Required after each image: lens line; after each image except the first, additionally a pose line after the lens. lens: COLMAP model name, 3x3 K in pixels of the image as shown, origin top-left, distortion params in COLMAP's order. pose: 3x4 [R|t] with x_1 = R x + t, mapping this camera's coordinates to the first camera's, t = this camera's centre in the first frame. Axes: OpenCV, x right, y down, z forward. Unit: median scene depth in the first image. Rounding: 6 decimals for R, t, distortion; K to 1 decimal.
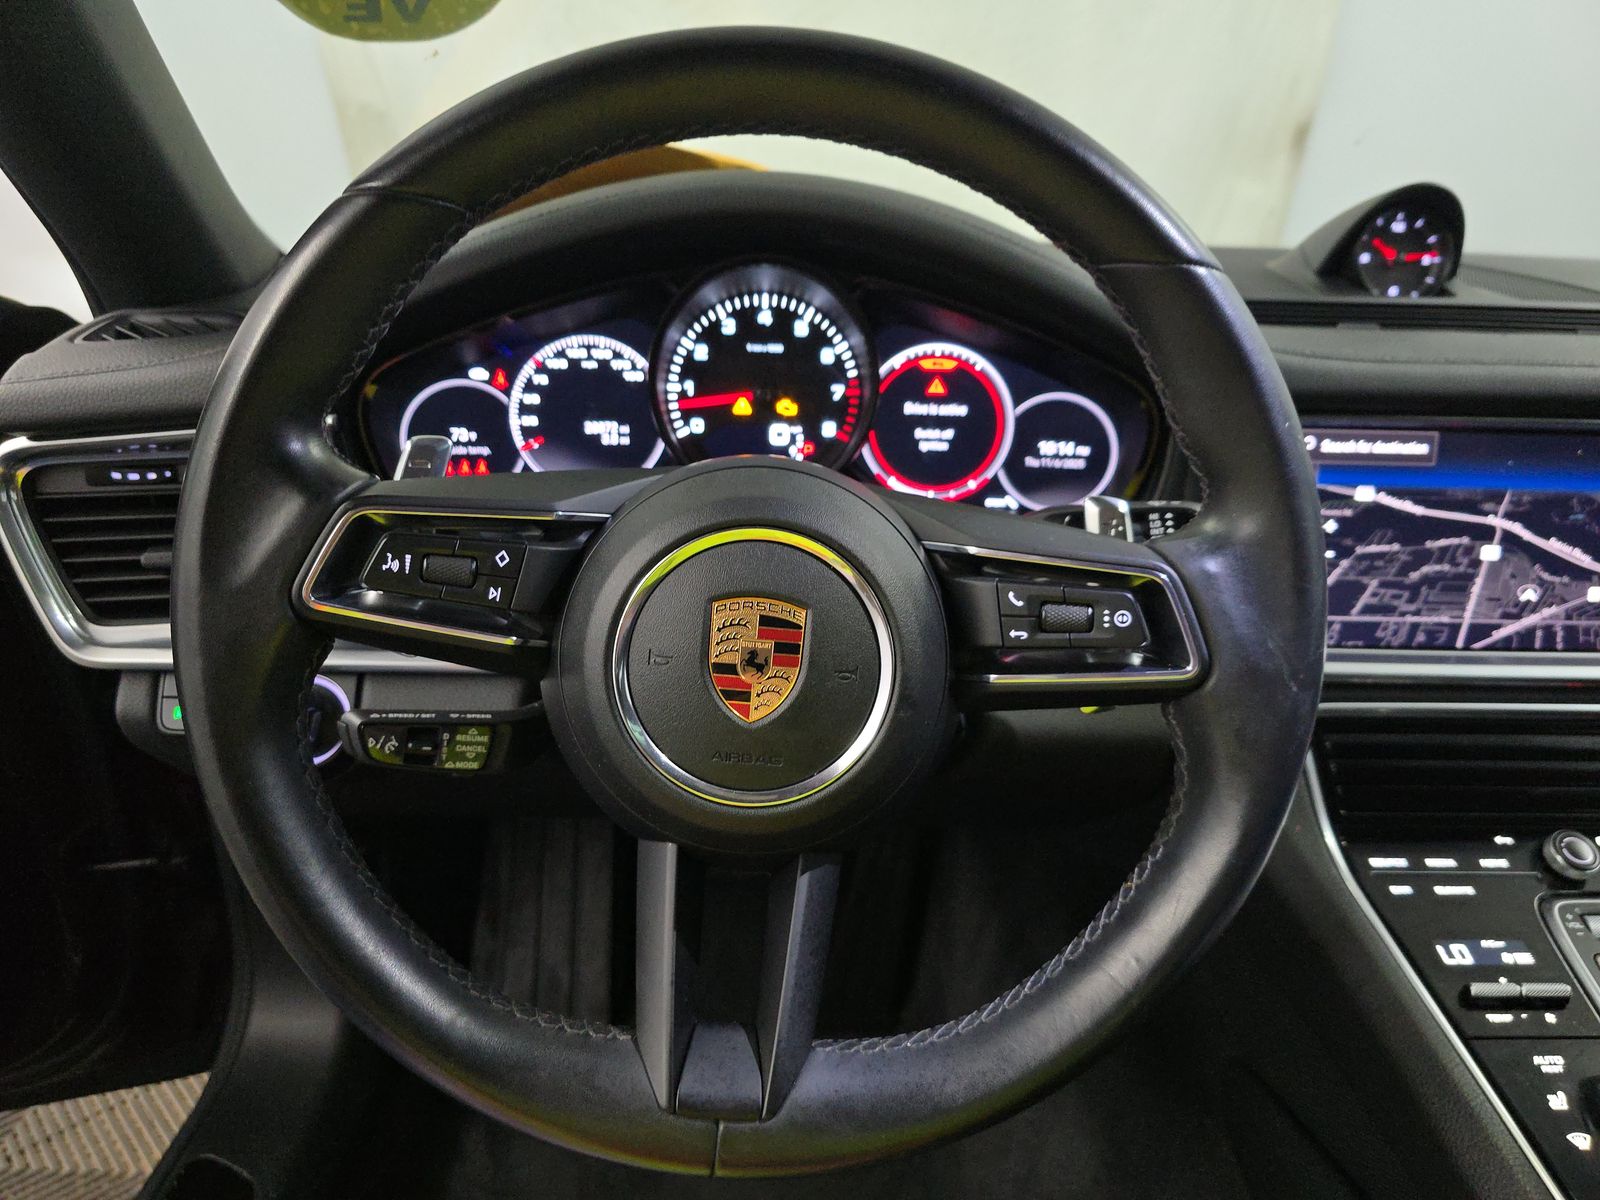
lens RADIAL K [[1060.9, 0, 800.7], [0, 1060.9, 615.5], [0, 0, 1]] dist [-0.020732, -0.006389]
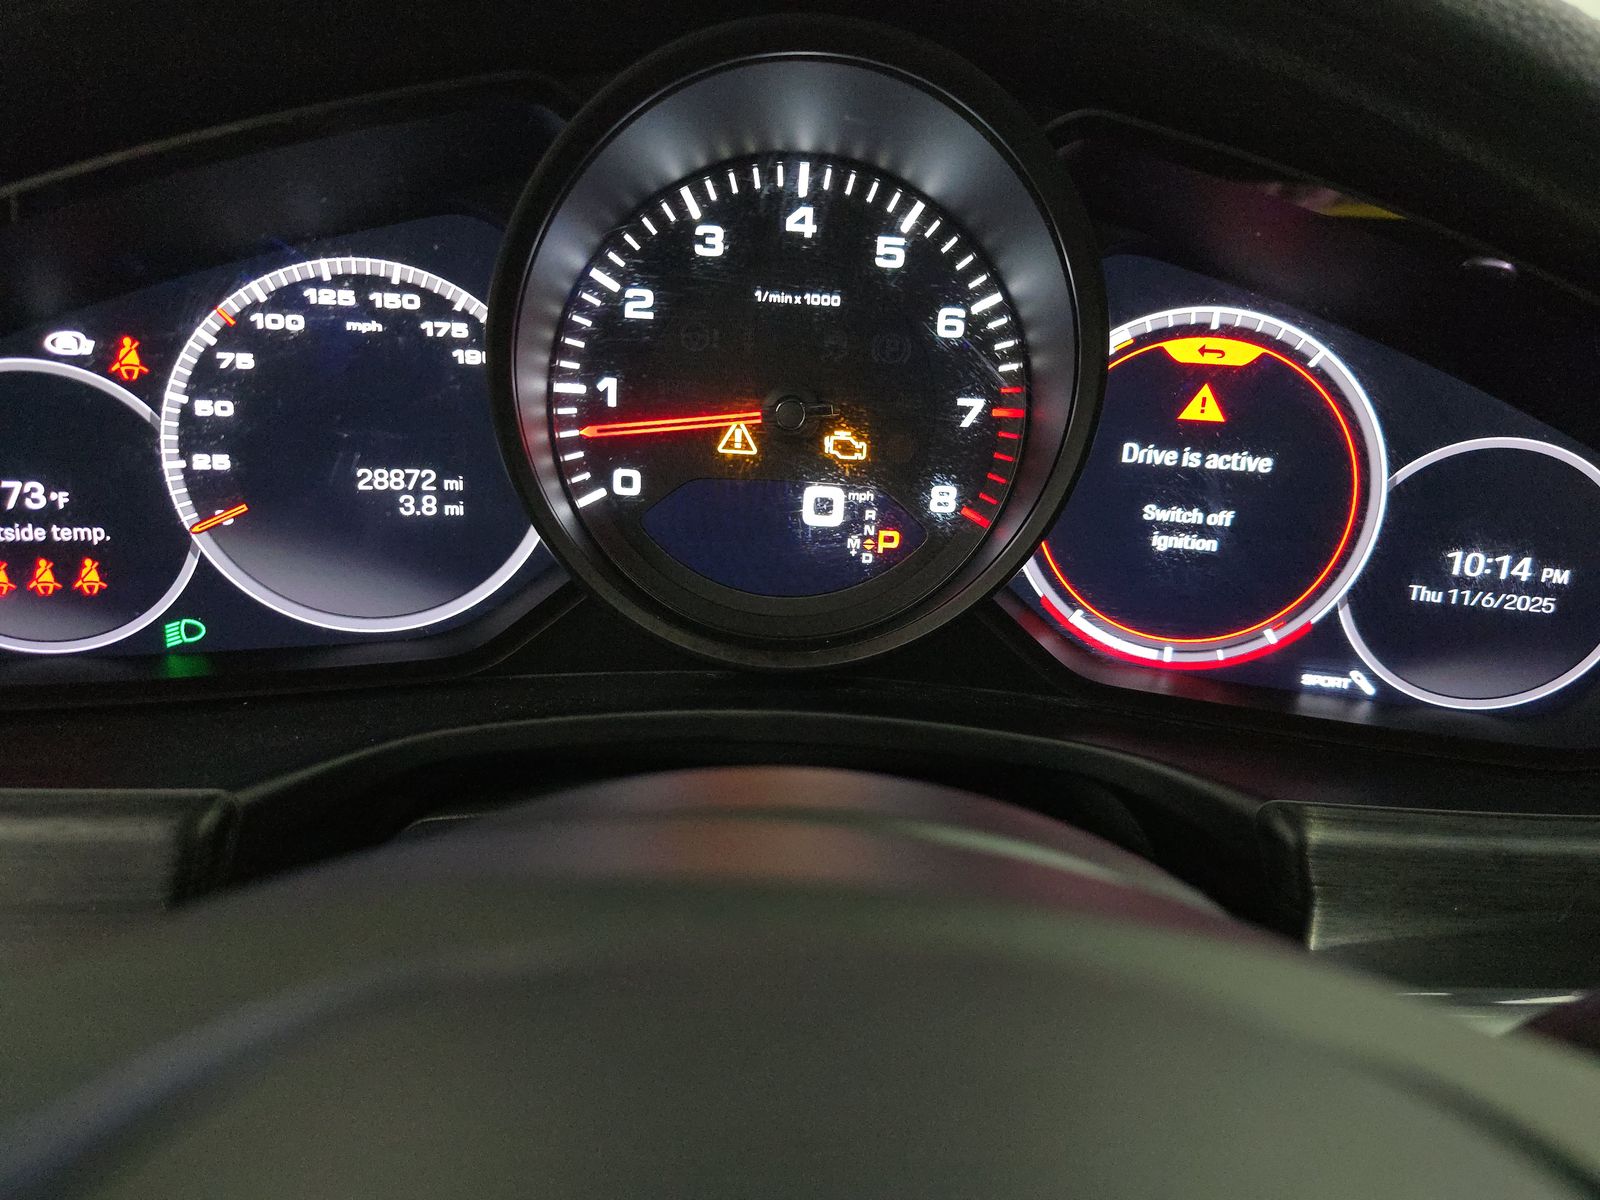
lens RADIAL K [[1060.9, 0, 796.6], [0, 1060.9, 594.9], [0, 0, 1]] dist [-0.020732, -0.006389]
pose [[0.999516, 0.030923, 0.003384, -0.032564], [-0.030957, 0.999465, 0.010518, -0.145412], [-0.003057, -0.010618, 0.999939, 0.602083]]
